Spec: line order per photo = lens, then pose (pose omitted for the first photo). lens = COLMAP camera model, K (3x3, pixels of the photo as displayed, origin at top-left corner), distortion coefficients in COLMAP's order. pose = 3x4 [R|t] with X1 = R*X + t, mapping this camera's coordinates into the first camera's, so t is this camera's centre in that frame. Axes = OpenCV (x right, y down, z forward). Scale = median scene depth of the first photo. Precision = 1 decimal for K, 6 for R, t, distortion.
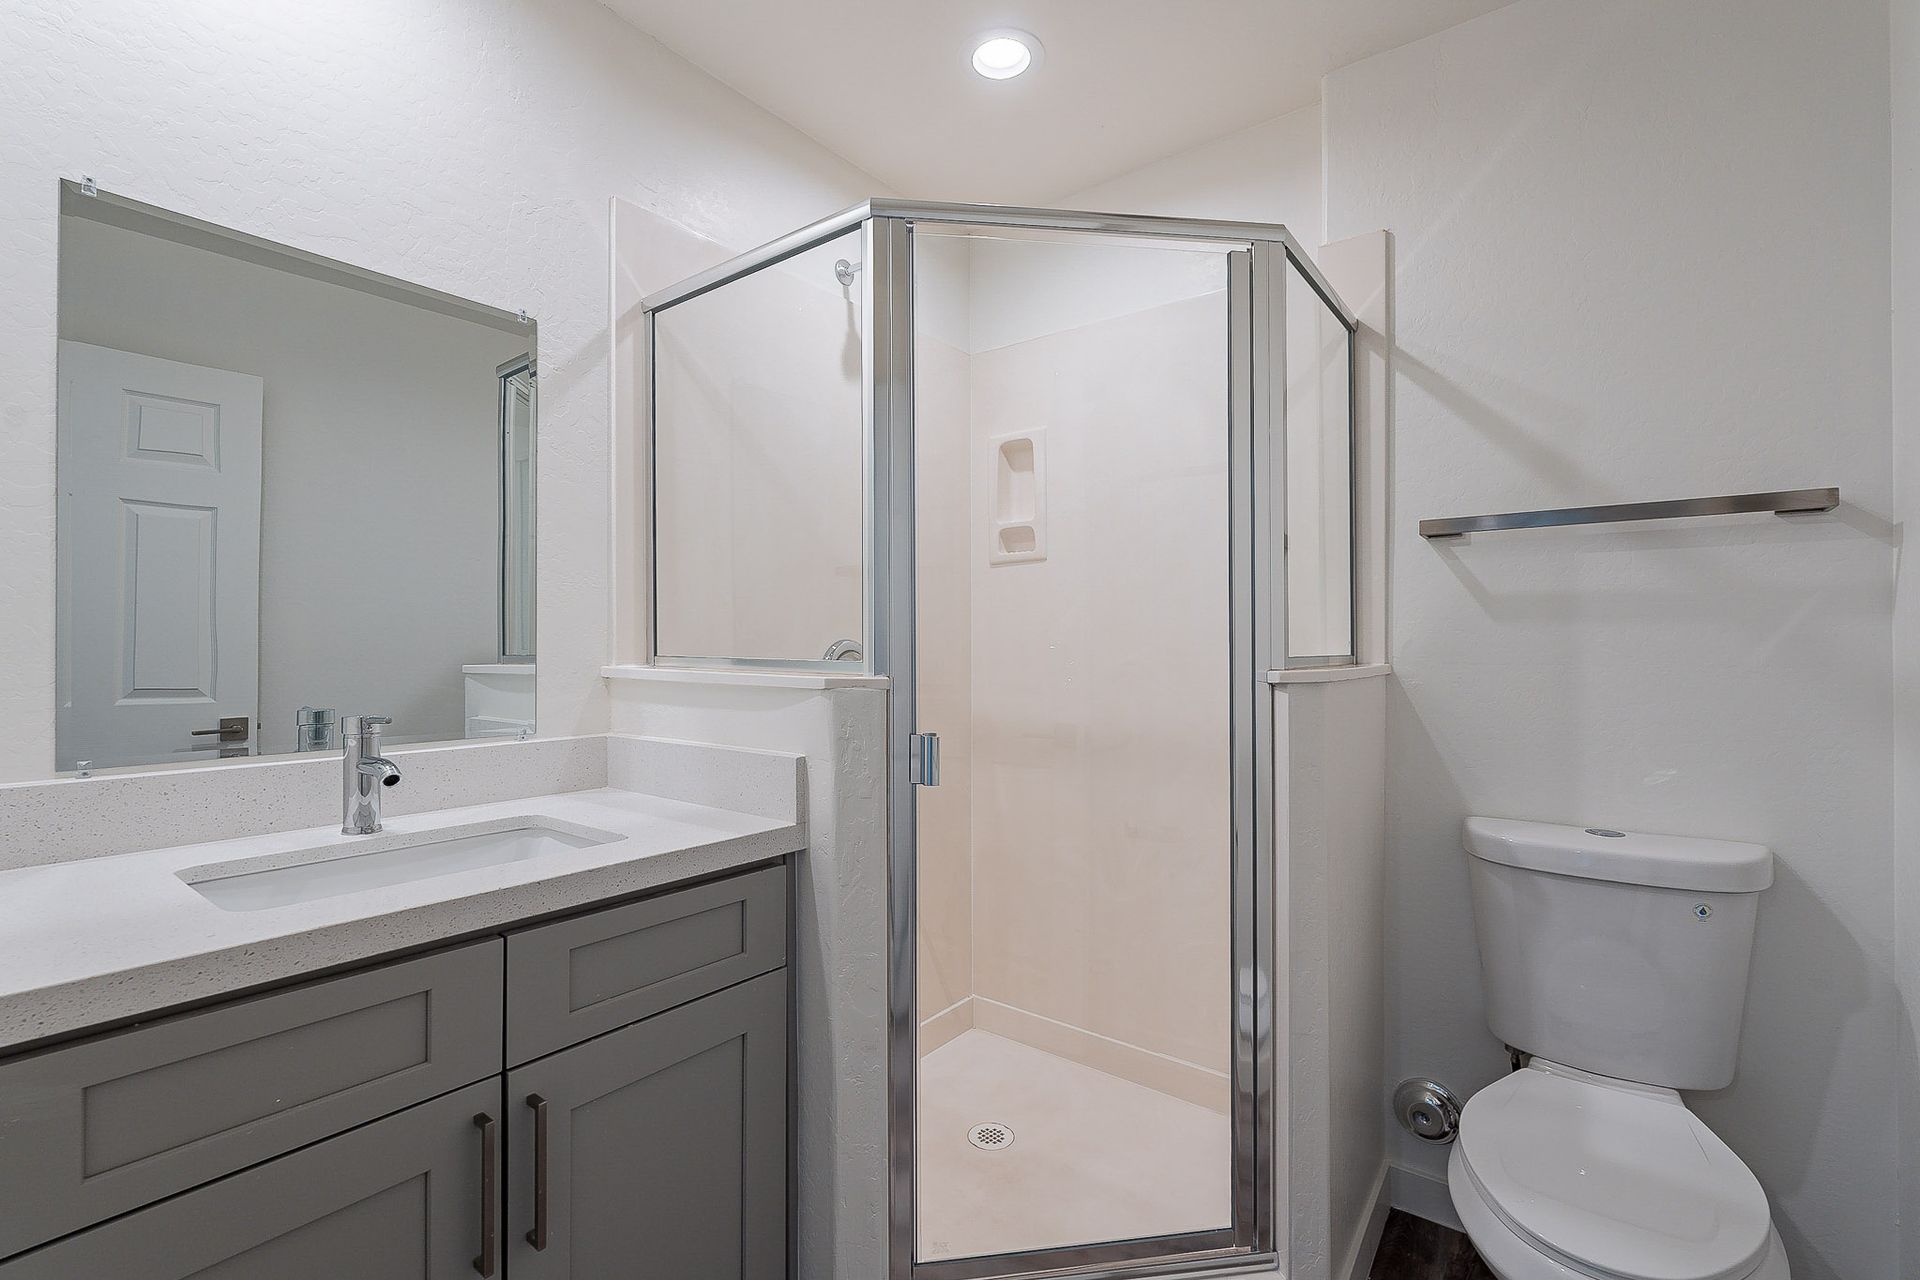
lens RADIAL K [[840.0, 0, 960.2], [0, 840.0, 642.6], [0, 0, 1]] dist [0.001882, -0.000662]
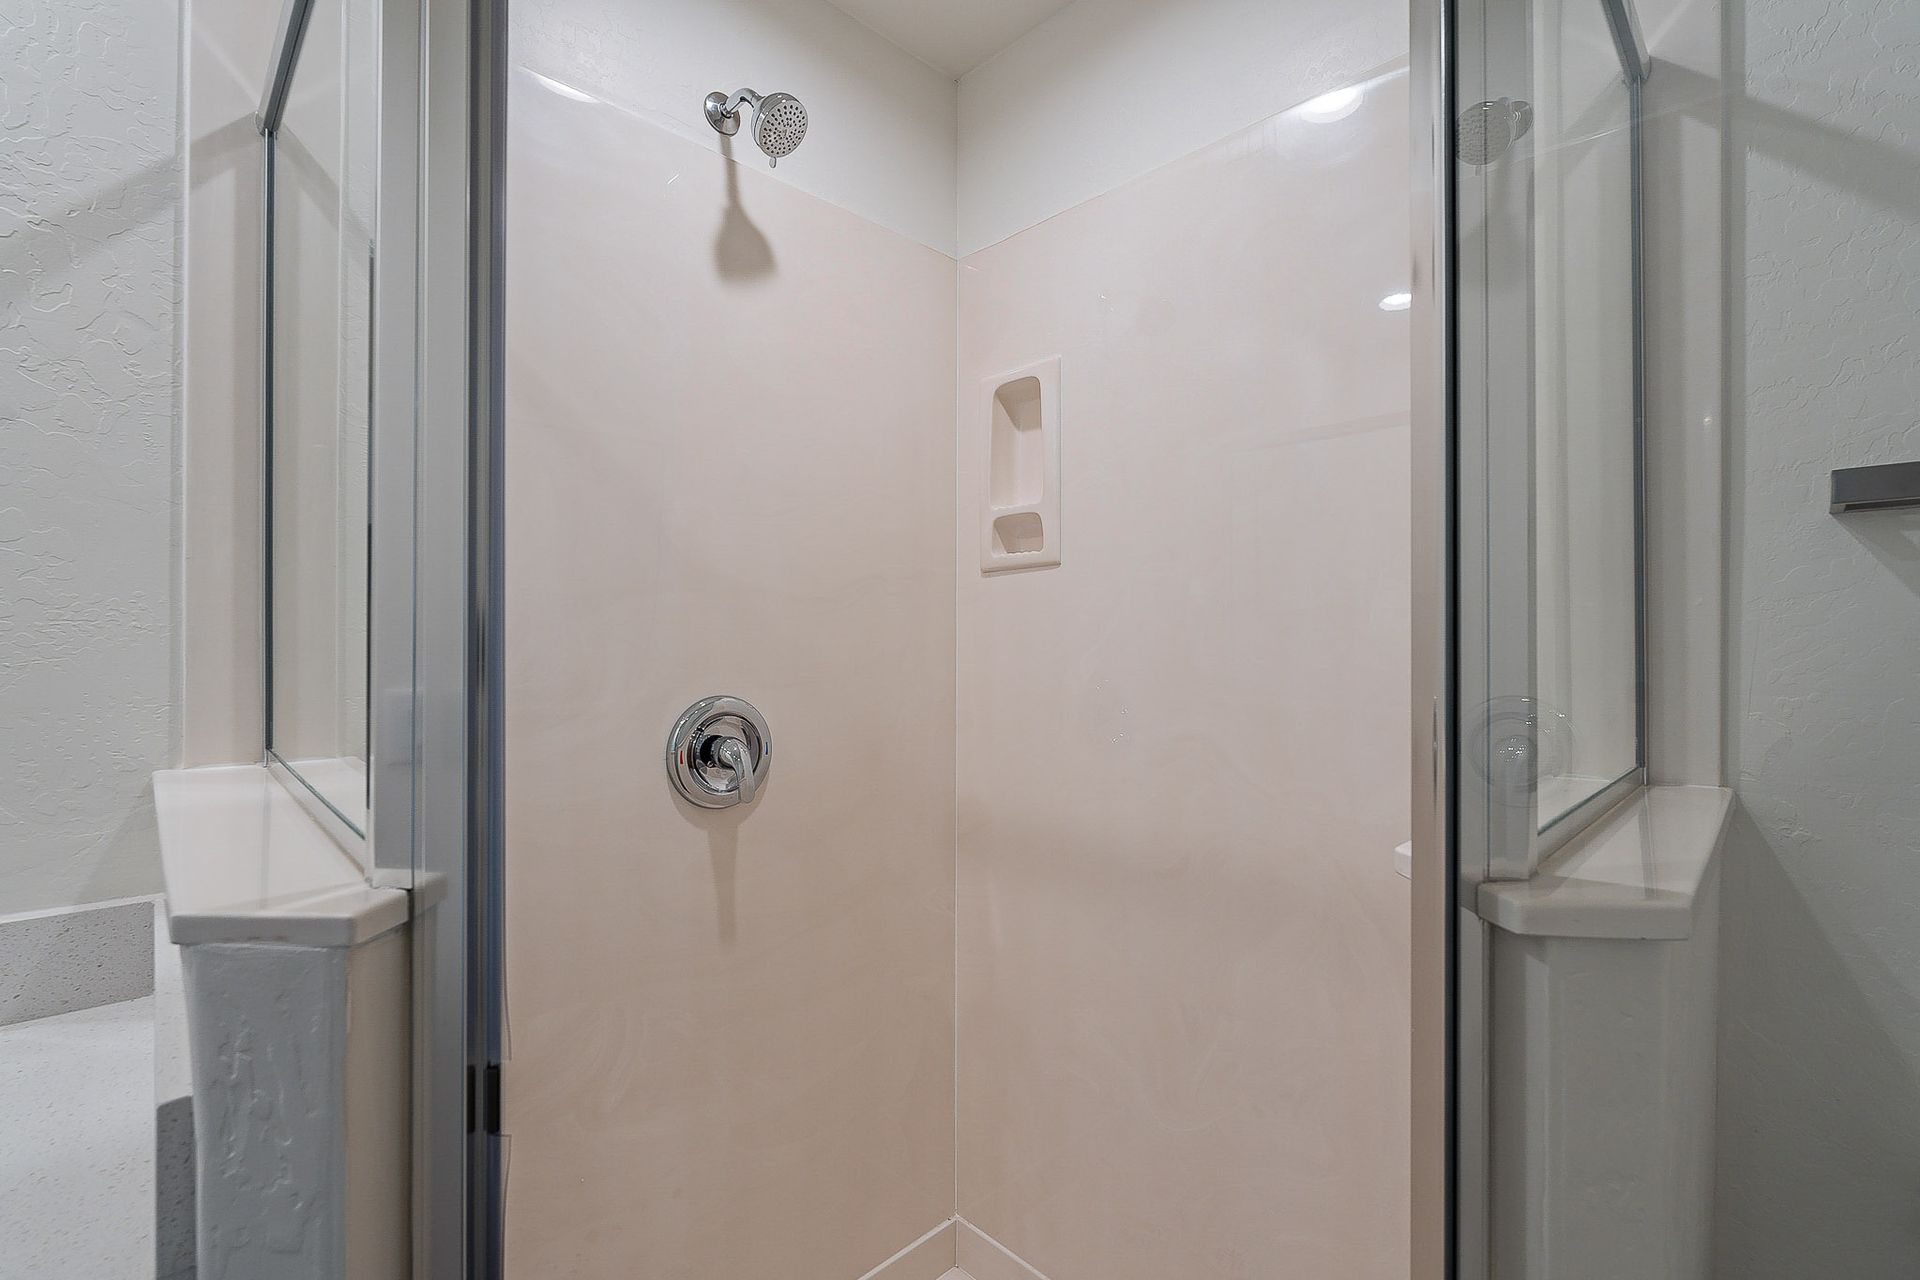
lens RADIAL K [[840.0, 0, 961.7], [0, 840.0, 643.8], [0, 0, 1]] dist [0.001882, -0.000662]
pose [[0.990814, 0.002735, -0.135202, 0.127578], [-0.002588, 0.999996, 0.001266, -0.043130], [0.135205, -0.000905, 0.990817, 0.397878]]
